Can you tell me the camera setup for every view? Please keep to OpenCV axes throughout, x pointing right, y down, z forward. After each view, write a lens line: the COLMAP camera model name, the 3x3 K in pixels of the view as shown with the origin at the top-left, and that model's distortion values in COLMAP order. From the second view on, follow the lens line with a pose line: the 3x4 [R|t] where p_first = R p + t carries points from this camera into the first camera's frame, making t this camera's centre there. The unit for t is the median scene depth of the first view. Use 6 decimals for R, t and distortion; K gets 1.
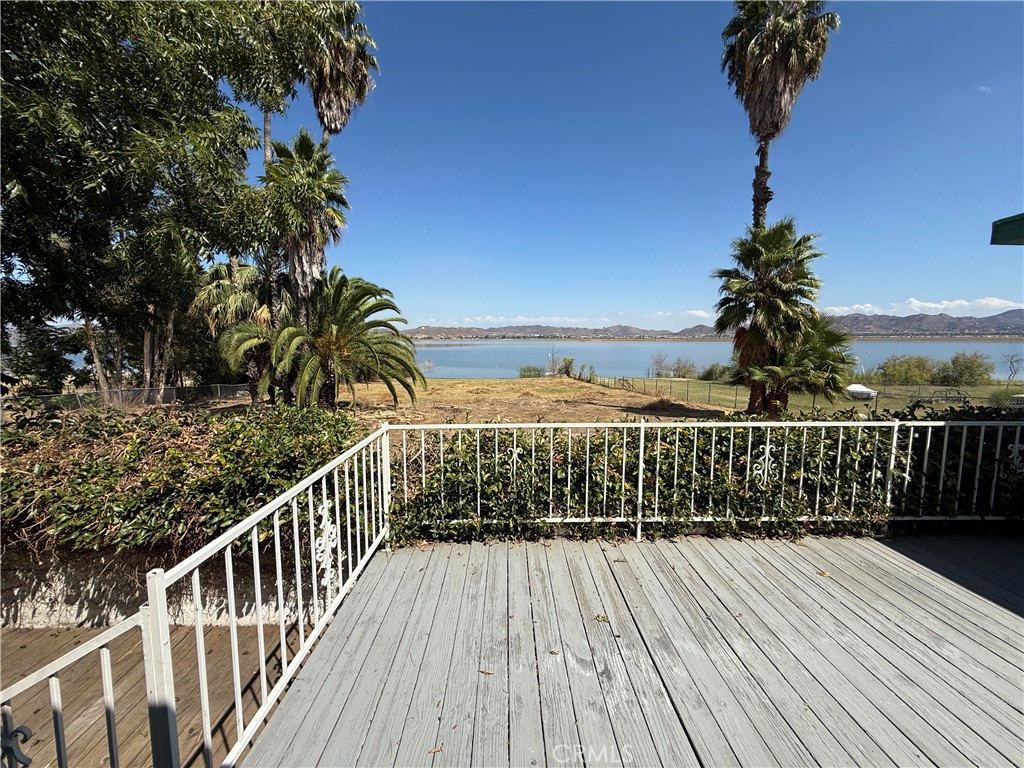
lens RADIAL K [[407.9, 0, 511.1], [0, 407.9, 386.9], [0, 0, 1]] dist [-0.001064, -0.000103]
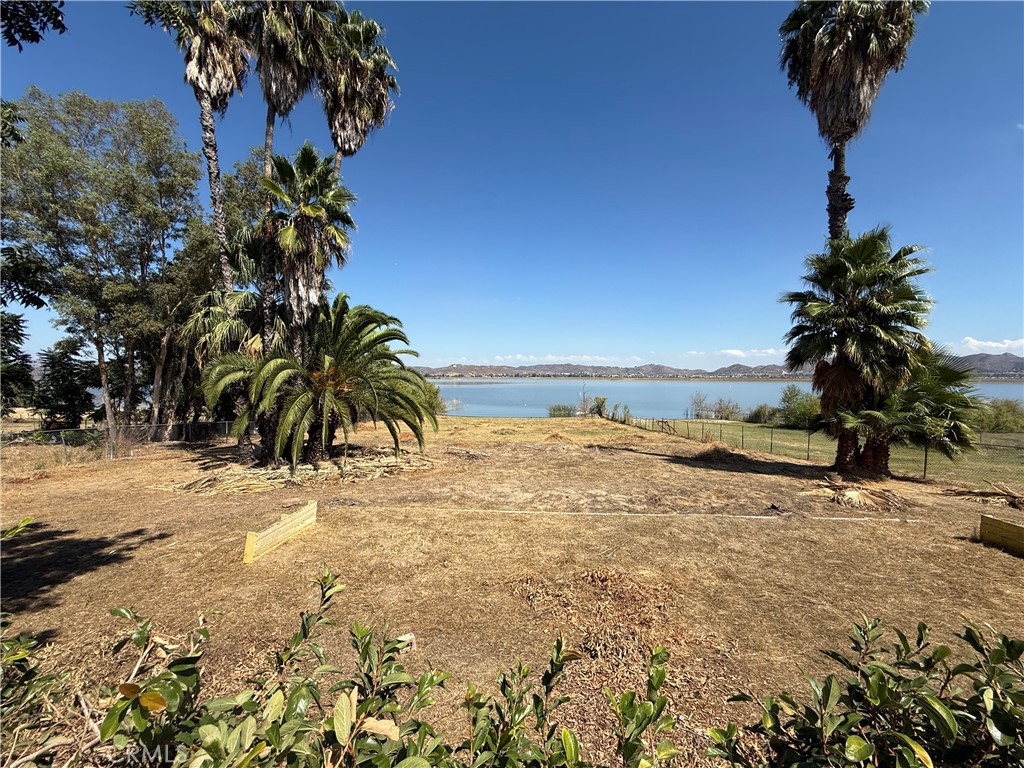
lens RADIAL K [[407.9, 0, 512.1], [0, 407.9, 383.6], [0, 0, 1]] dist [-0.001064, -0.000103]
pose [[0.997413, 0.007718, -0.071470, 0.012157], [-0.014934, 0.994776, -0.100981, -0.012435], [0.070317, 0.101787, 0.992318, 0.162991]]
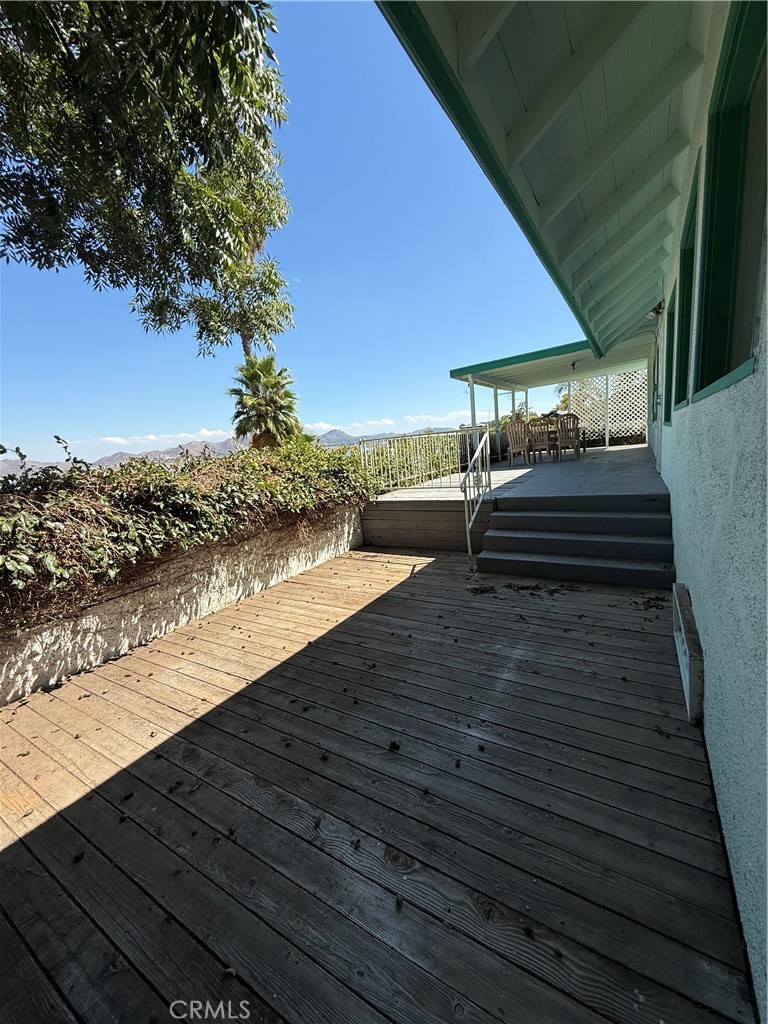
lens RADIAL K [[407.9, 0, 381.5], [0, 407.9, 514.1], [0, 0, 1]] dist [-0.001064, -0.000103]
pose [[0.539814, -0.187450, 0.820648, -0.325683], [0.184017, 0.977590, 0.102253, 0.043656], [-0.821425, 0.095816, 0.562211, -0.033969]]
